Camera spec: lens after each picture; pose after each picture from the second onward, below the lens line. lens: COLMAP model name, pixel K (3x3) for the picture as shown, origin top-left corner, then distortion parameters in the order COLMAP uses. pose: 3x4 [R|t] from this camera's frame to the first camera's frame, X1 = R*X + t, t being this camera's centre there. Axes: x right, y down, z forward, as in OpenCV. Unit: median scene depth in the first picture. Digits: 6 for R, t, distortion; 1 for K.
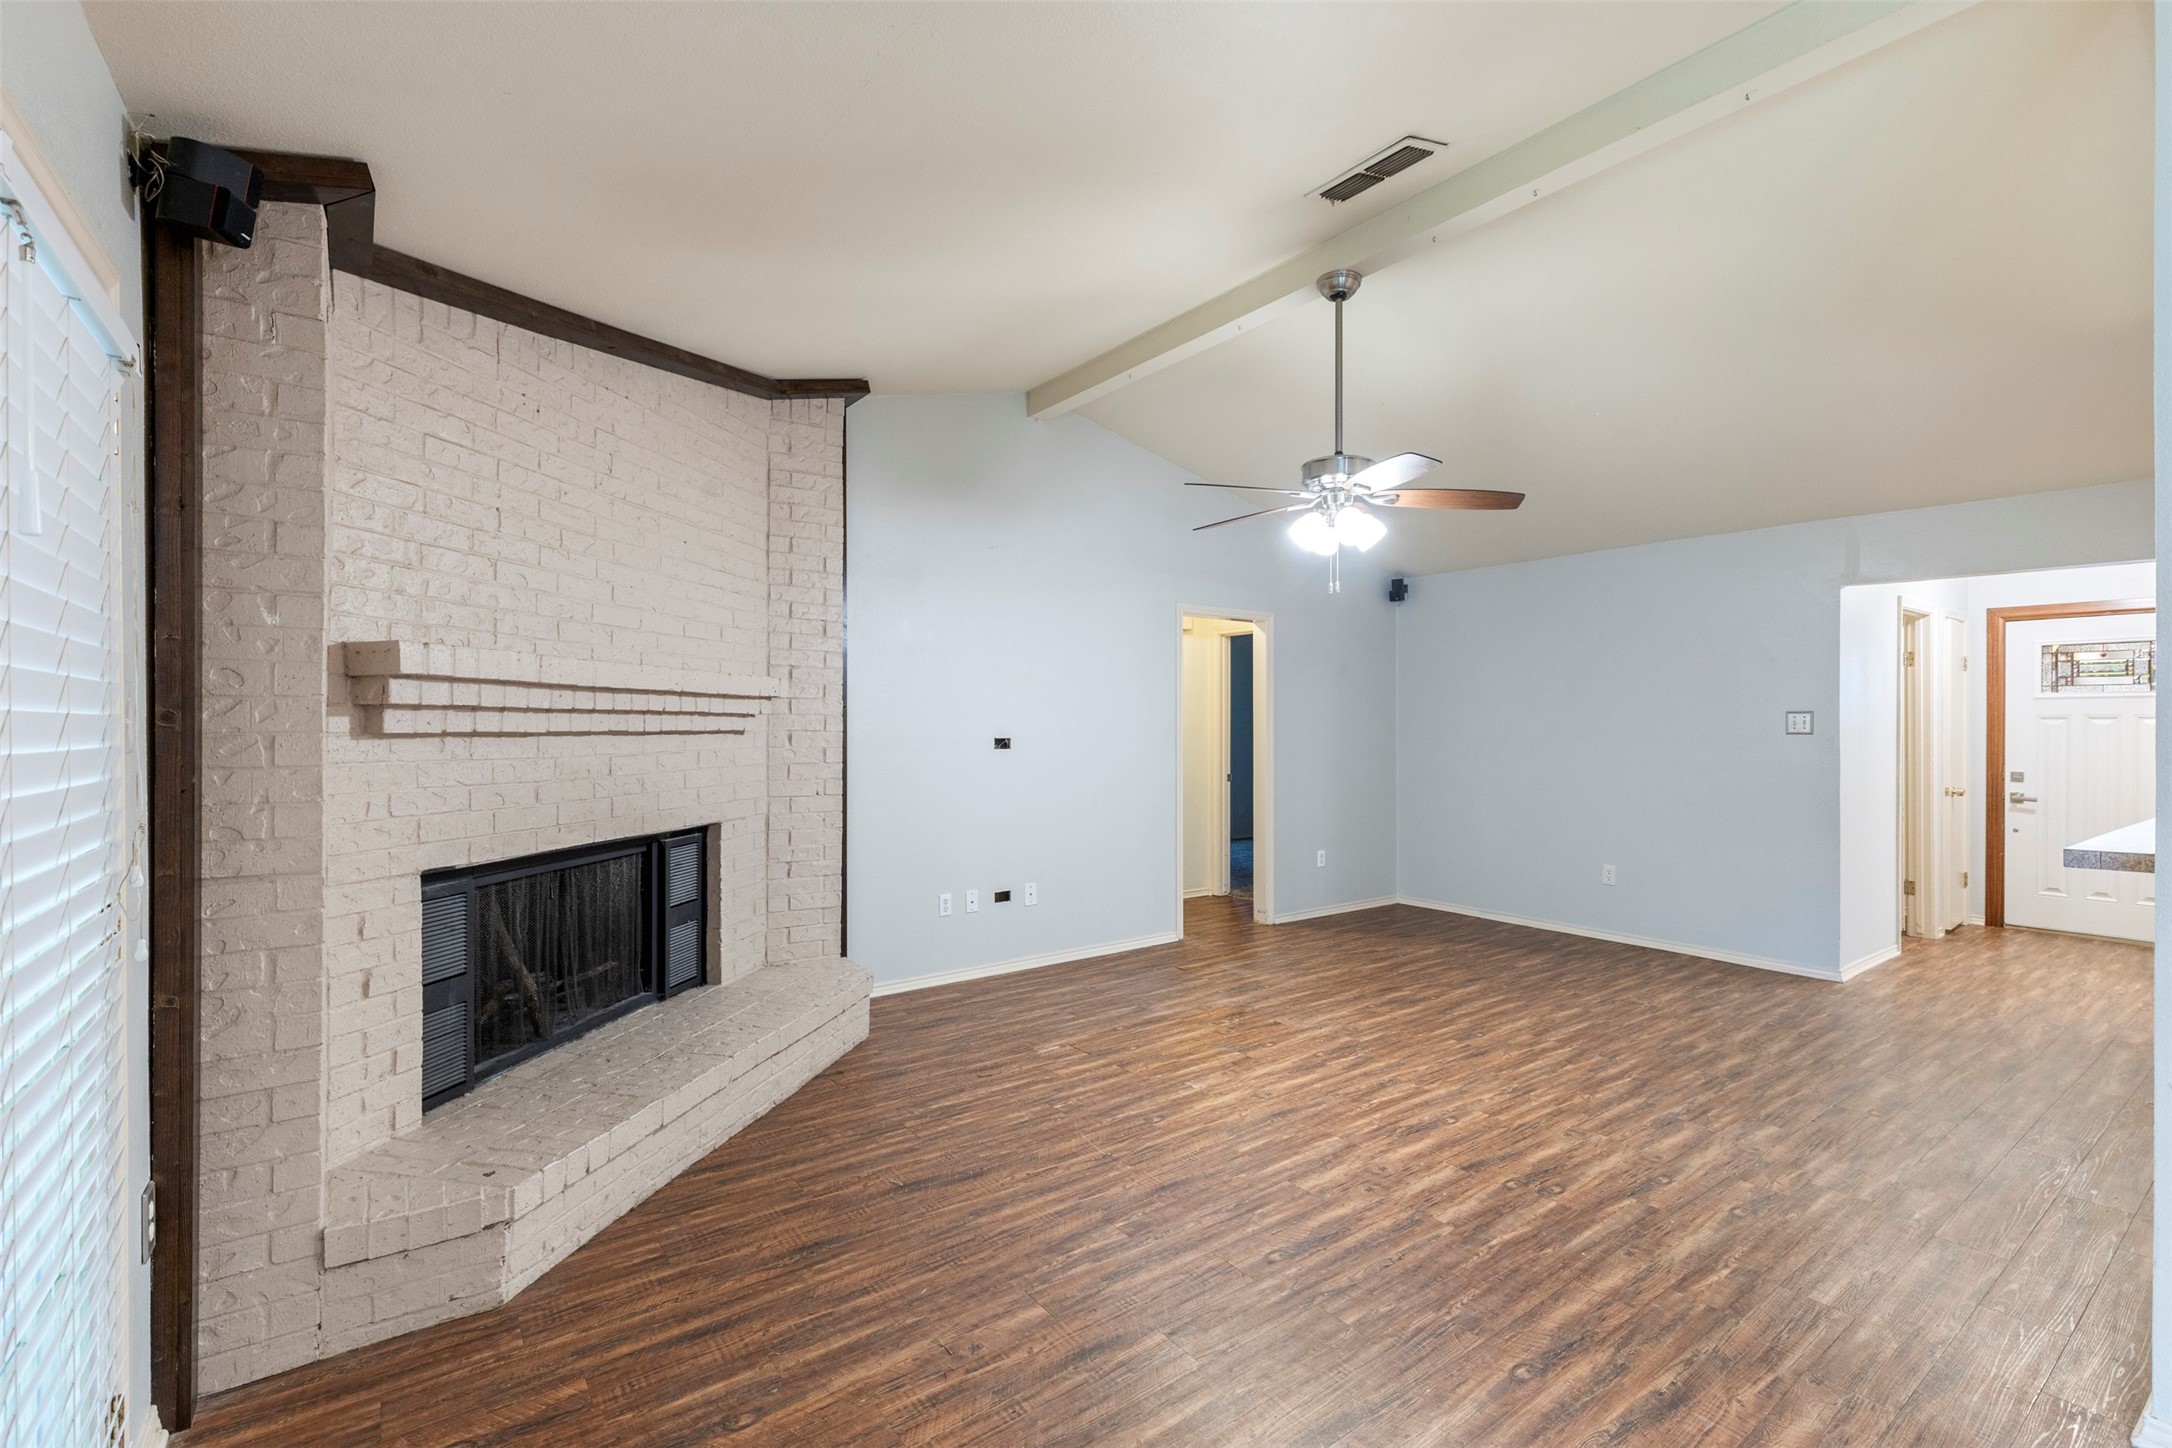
lens RADIAL K [[971.8, 0, 1084.9], [0, 971.8, 728.7], [0, 0, 1]] dist [0.008082, -0.002777]
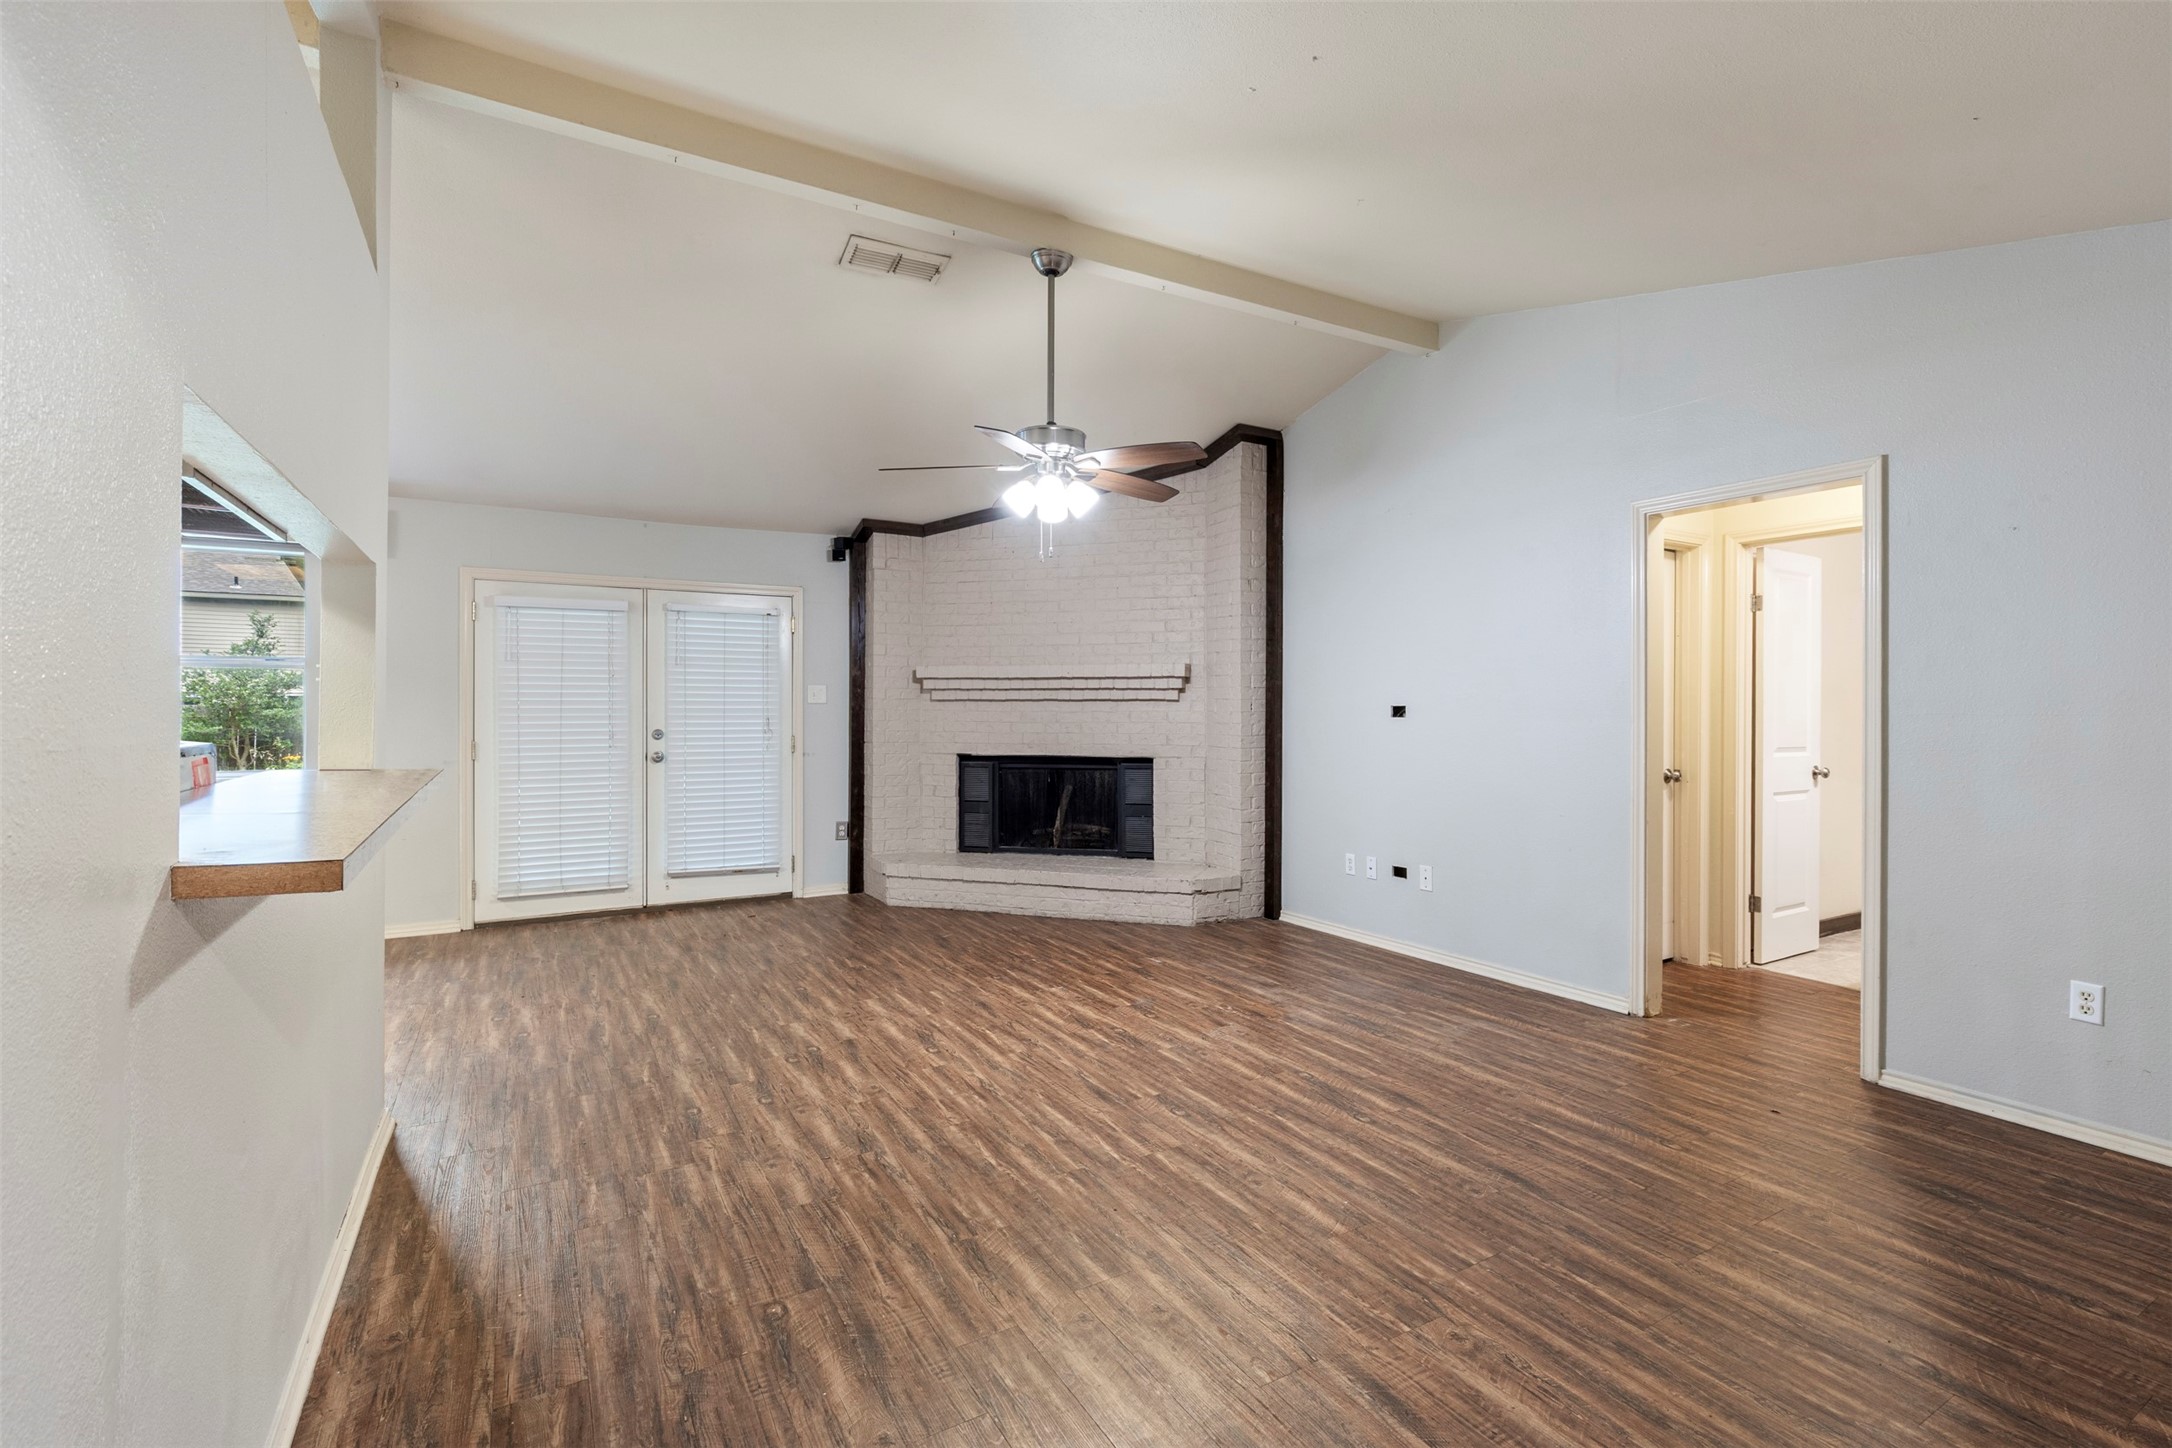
lens RADIAL K [[971.8, 0, 1116.7], [0, 971.8, 713.3], [0, 0, 1]] dist [0.008082, -0.002777]
pose [[-0.092242, 0.001485, -0.995735, 1.244065], [-0.004814, 0.999987, 0.001937, 0.023444], [0.995725, 0.004973, -0.092234, 1.133135]]
